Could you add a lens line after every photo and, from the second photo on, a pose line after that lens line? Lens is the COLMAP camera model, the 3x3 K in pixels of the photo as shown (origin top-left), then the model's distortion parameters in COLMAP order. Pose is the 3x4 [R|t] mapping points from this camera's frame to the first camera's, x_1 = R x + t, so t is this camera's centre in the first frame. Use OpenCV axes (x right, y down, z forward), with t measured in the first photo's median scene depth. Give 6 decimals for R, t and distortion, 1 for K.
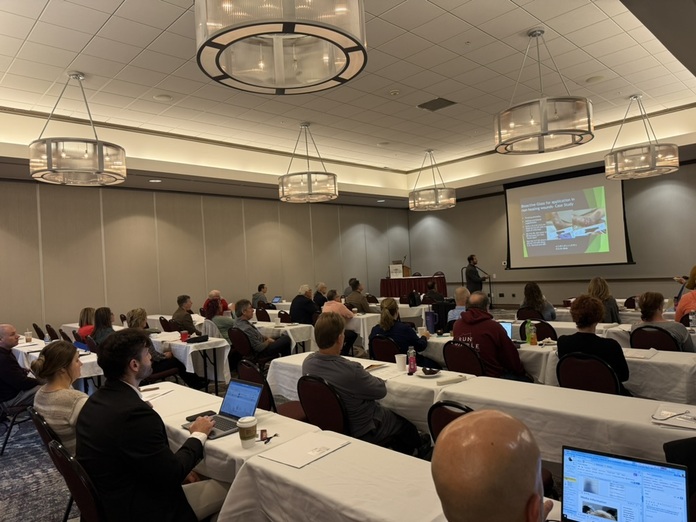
lens RADIAL K [[495.0, 0, 348.0], [0, 495.0, 261.0], [0, 0, 1]] dist [0.000380, -0.003855]
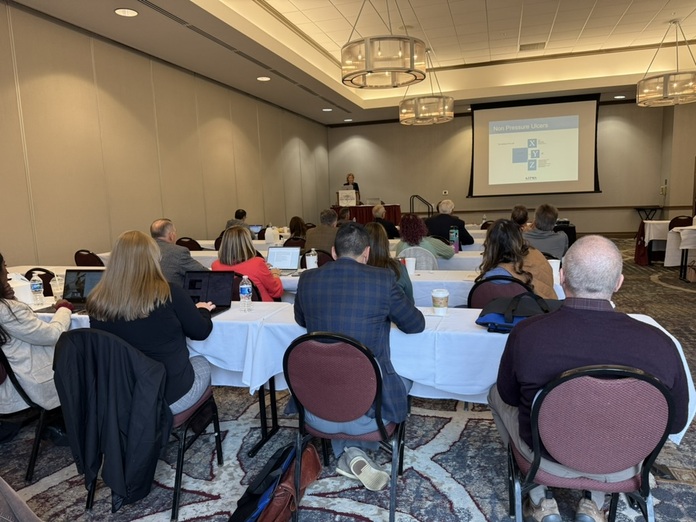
lens RADIAL K [[499.0, 0, 353.4], [0, 499.0, 258.4], [0, 0, 1]] dist [-0.008740, 0.001420]
pose [[0.865183, -0.034220, 0.500288, -0.362180], [-0.019686, 0.994582, 0.102074, 0.041447], [-0.501070, -0.098161, 0.859821, 0.289908]]
